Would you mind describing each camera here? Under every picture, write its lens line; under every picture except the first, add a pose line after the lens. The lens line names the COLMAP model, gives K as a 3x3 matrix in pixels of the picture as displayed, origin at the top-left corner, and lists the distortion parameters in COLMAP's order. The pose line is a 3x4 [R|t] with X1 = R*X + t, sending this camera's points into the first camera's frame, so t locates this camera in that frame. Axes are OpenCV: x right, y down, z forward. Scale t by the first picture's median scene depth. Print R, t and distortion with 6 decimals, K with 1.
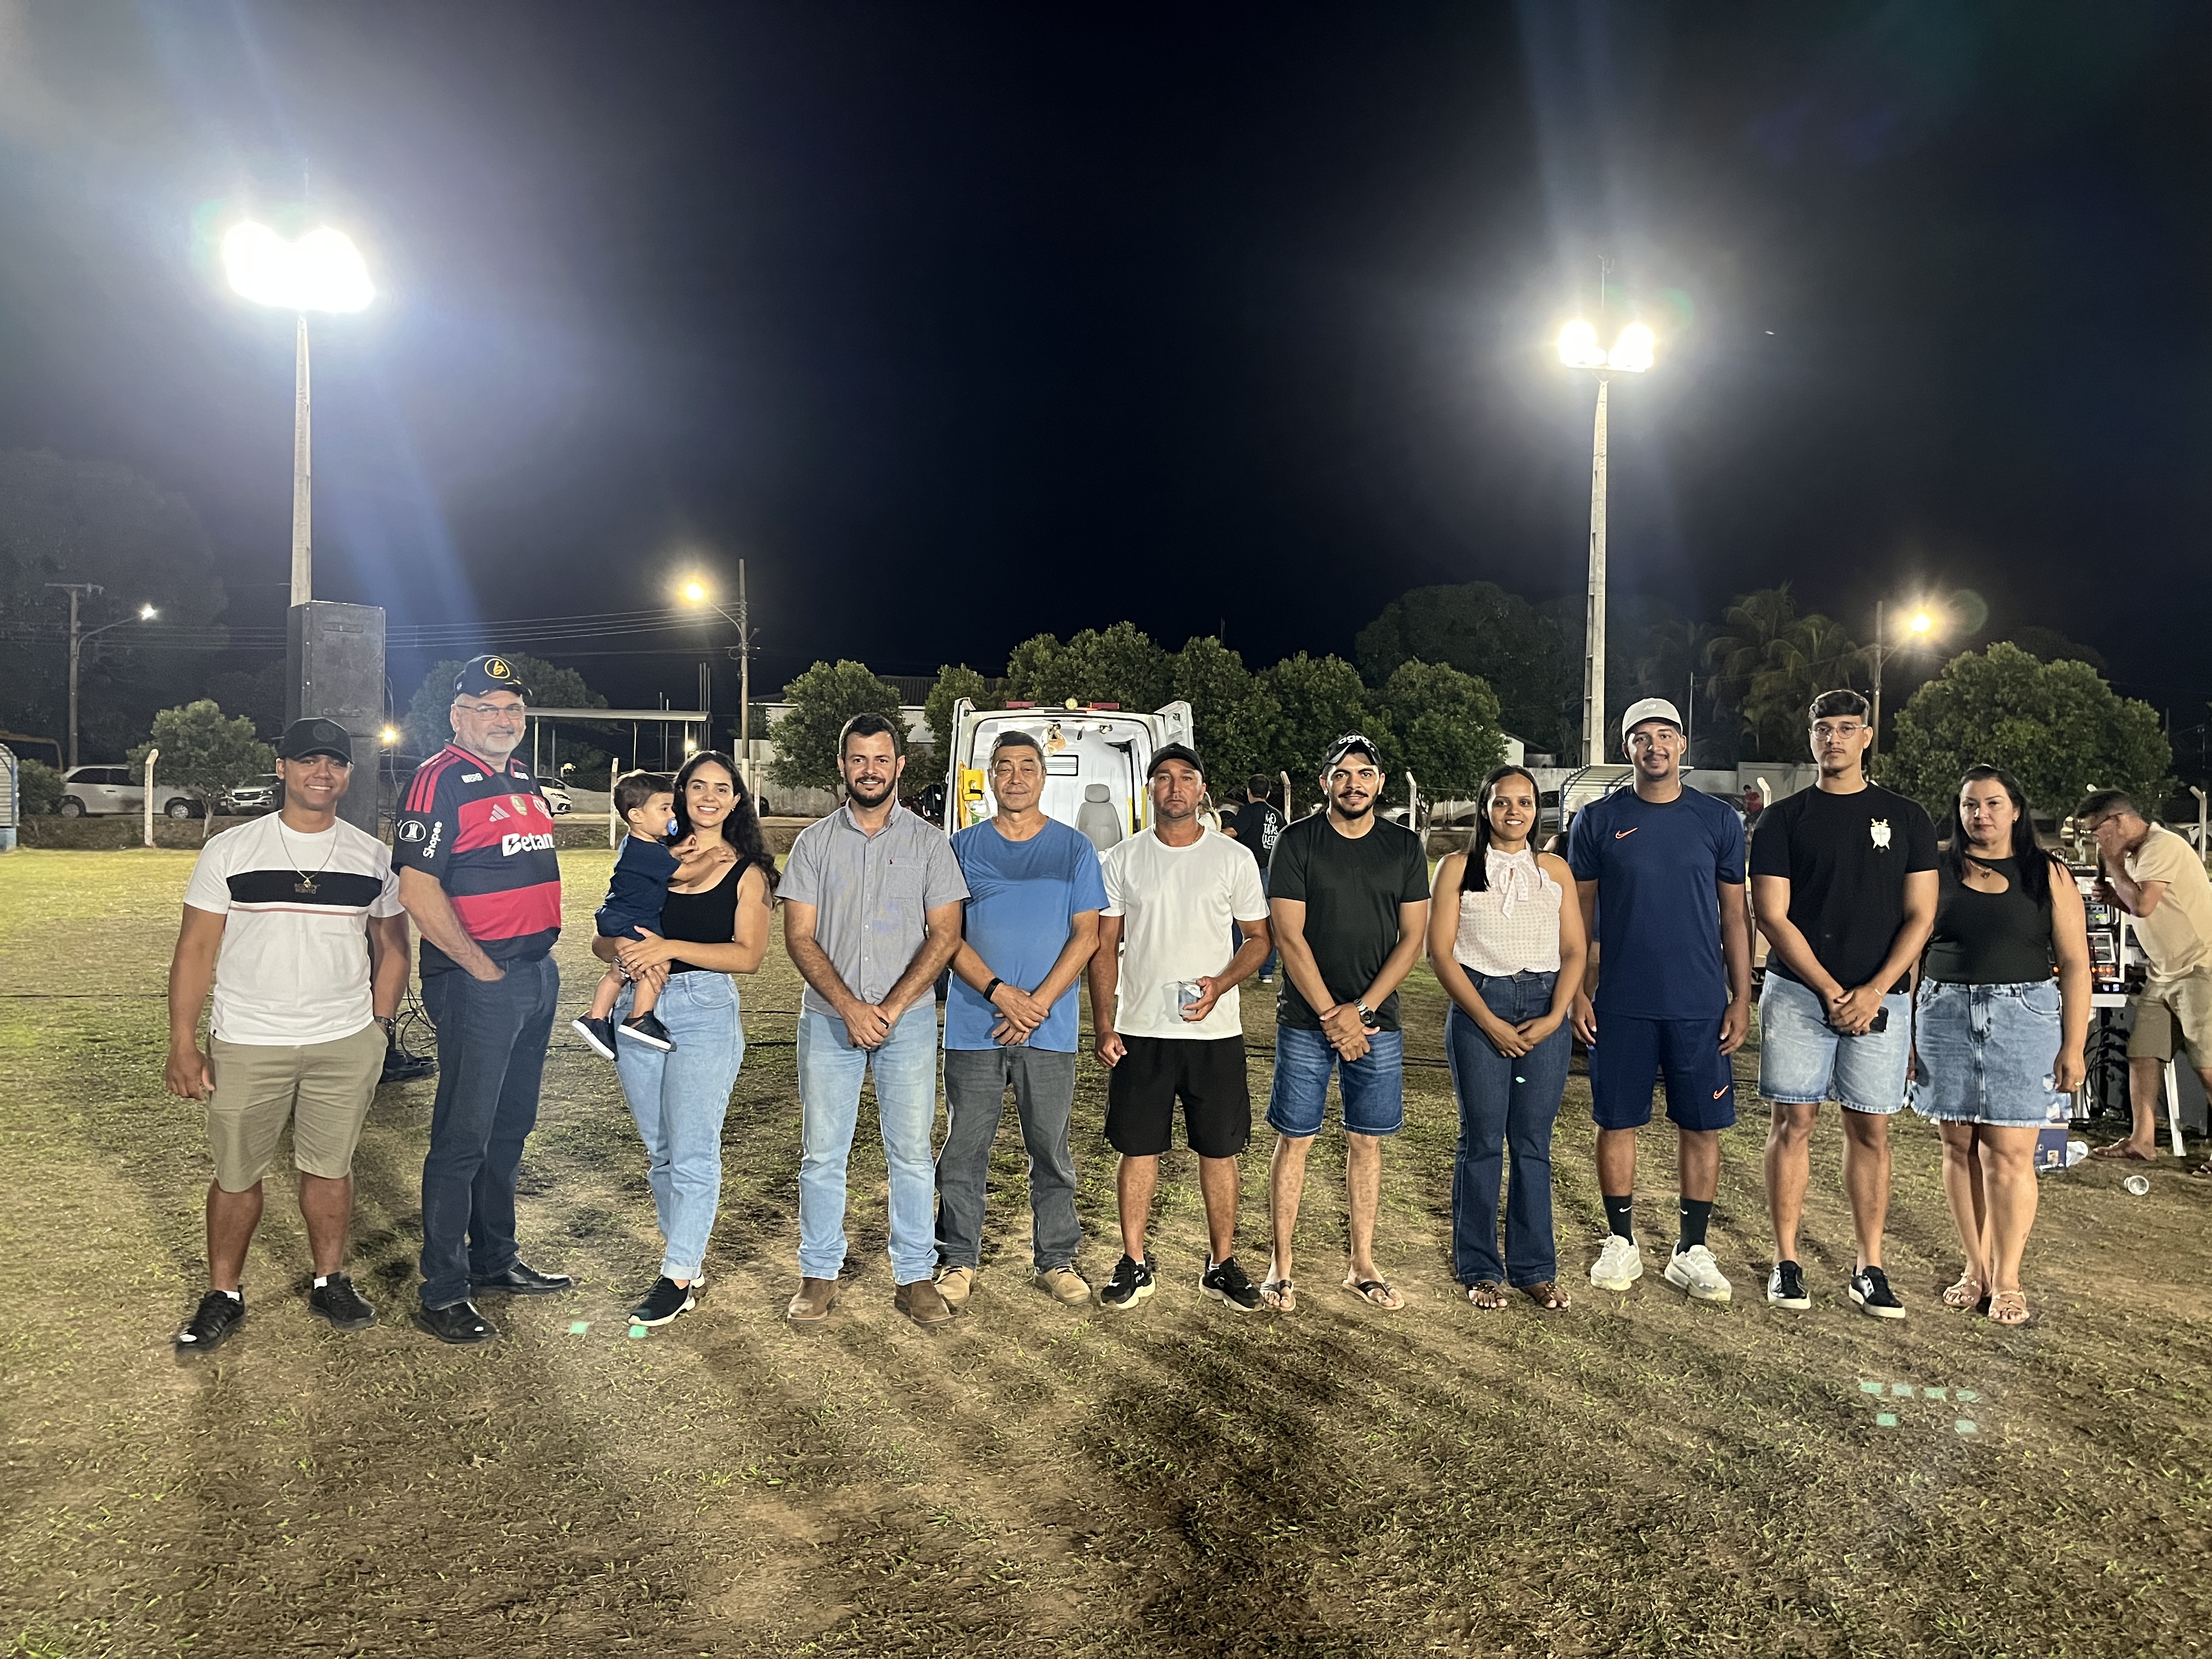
lens RADIAL K [[1683.3, 0, 1115.6], [0, 1683.3, 834.2], [0, 0, 1]] dist [0.040977, -0.048069]
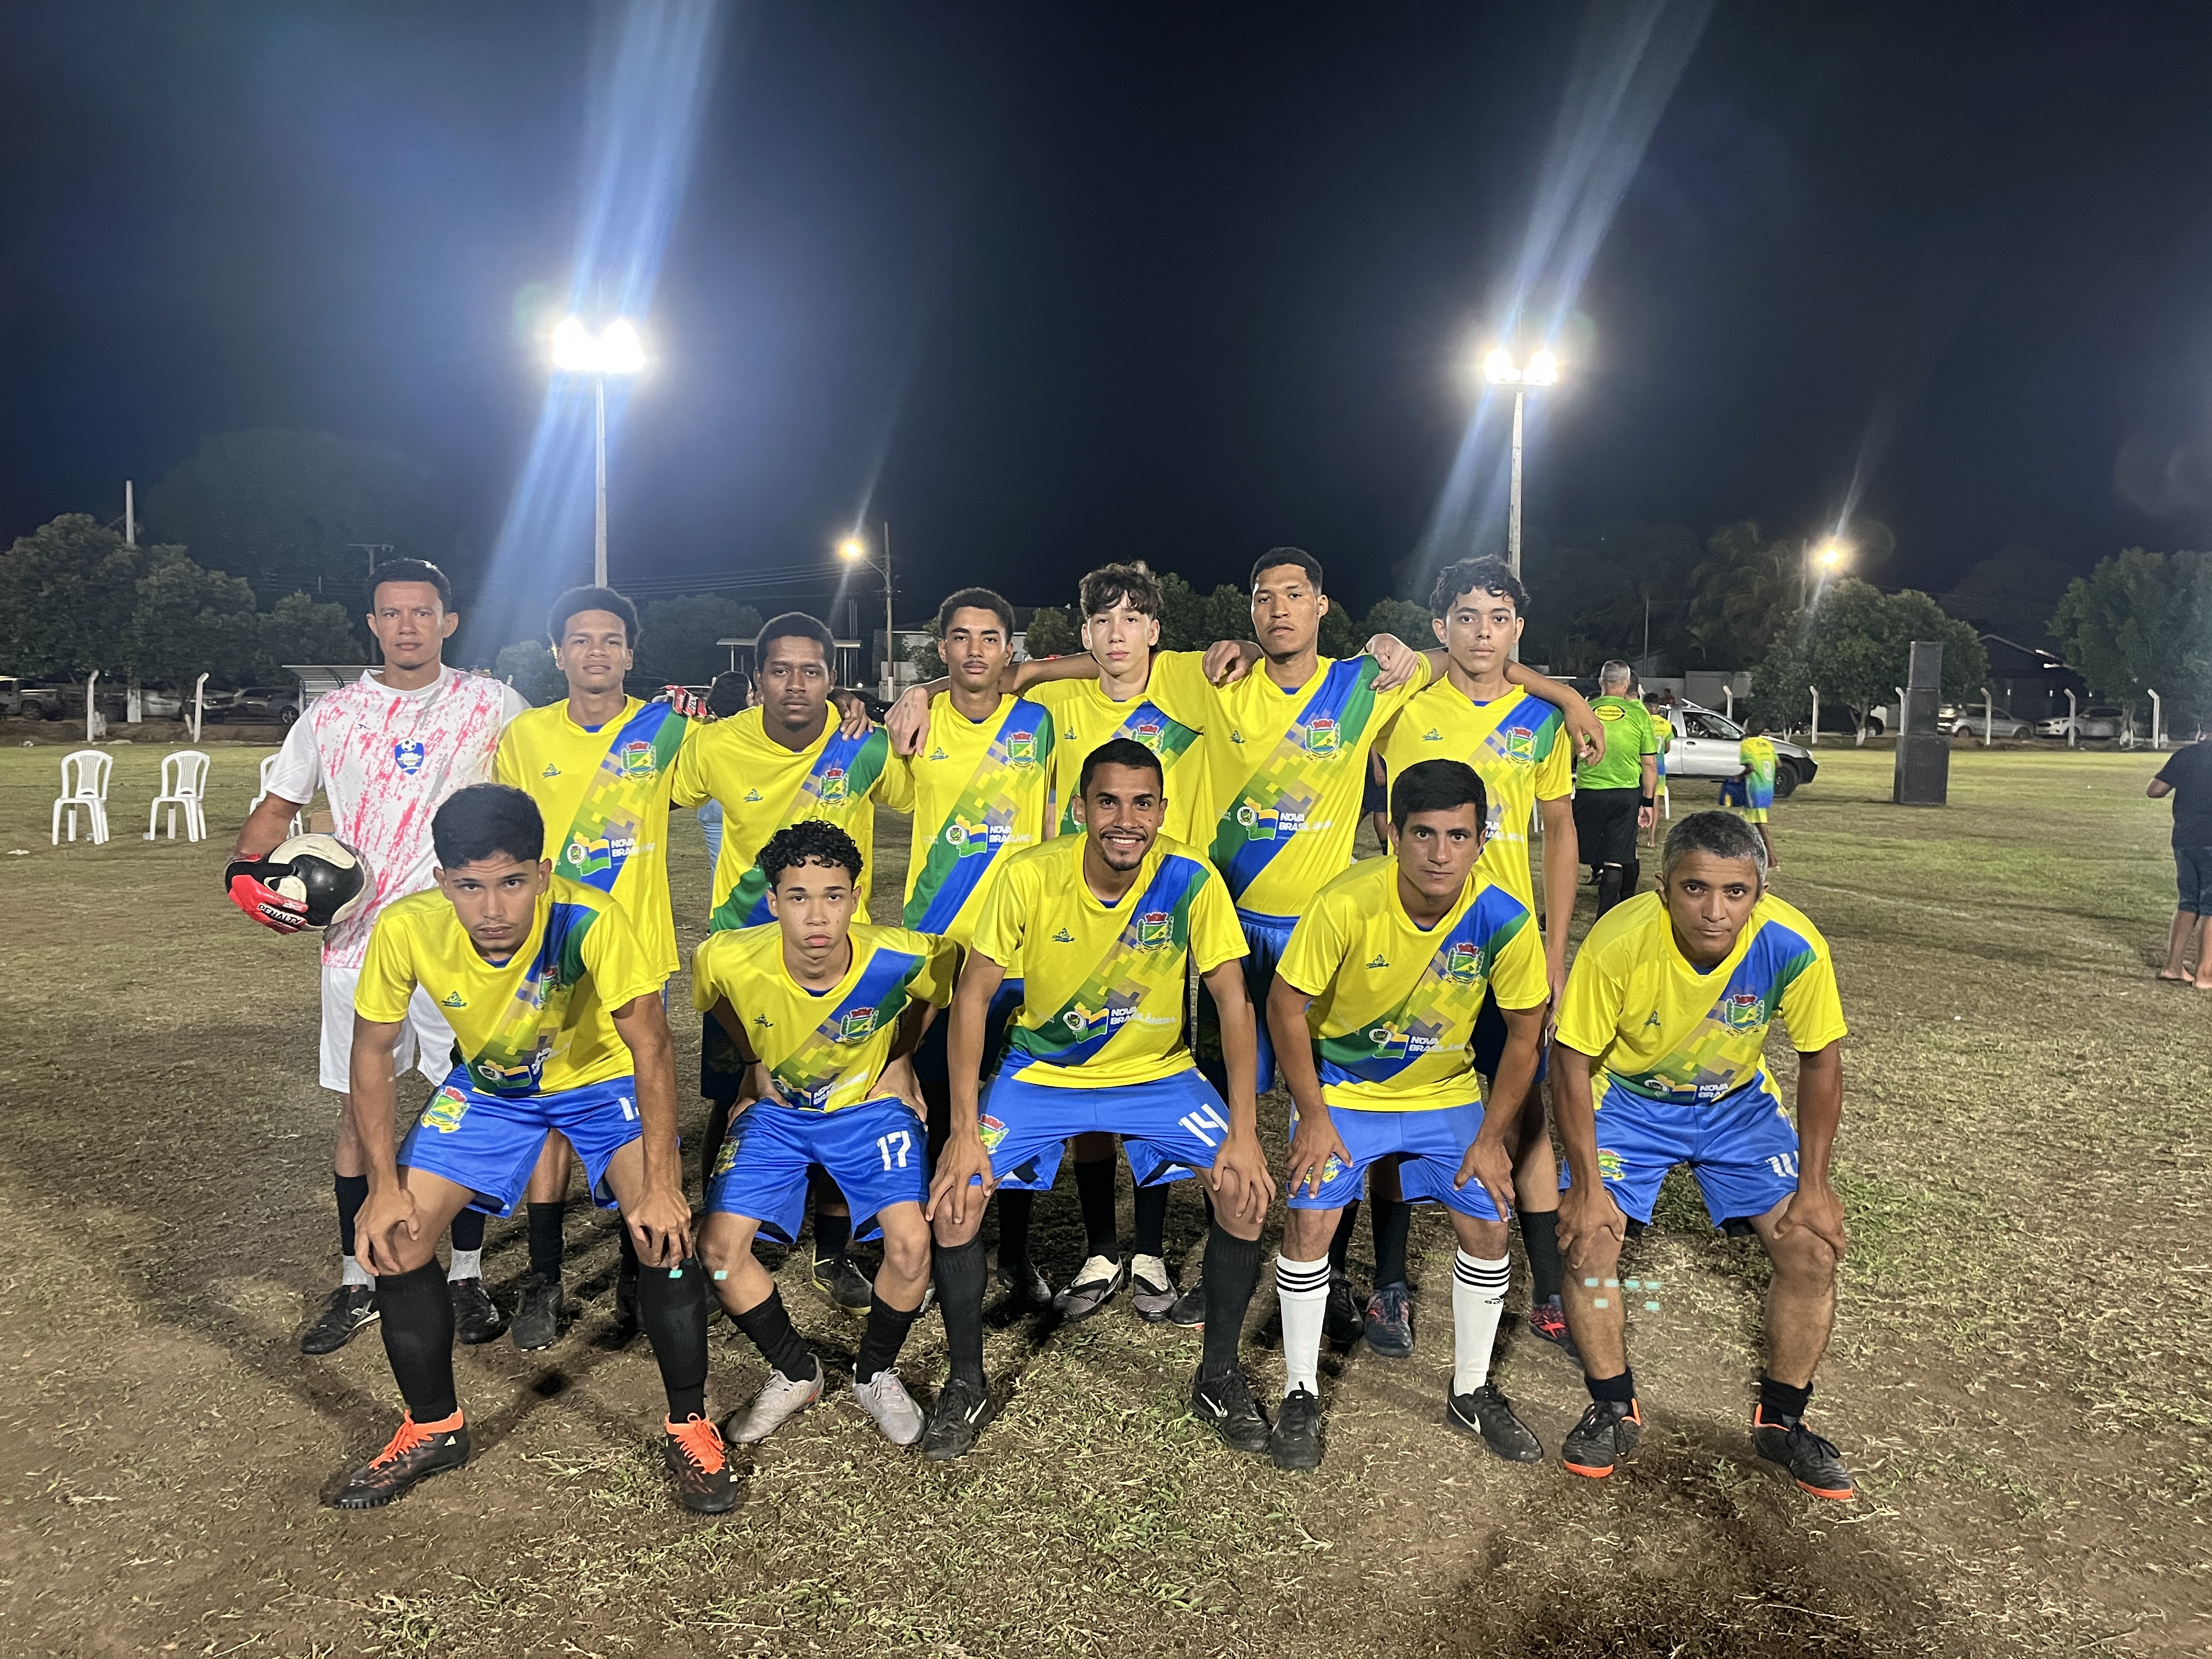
lens RADIAL K [[1683.3, 0, 1105.9], [0, 1683.3, 842.8], [0, 0, 1]] dist [0.040977, -0.048069]
pose [[0.997241, -0.001999, -0.074199, 0.044274], [0.006386, 0.998241, 0.058935, 0.008097], [0.073951, -0.059246, 0.995500, -0.304044]]
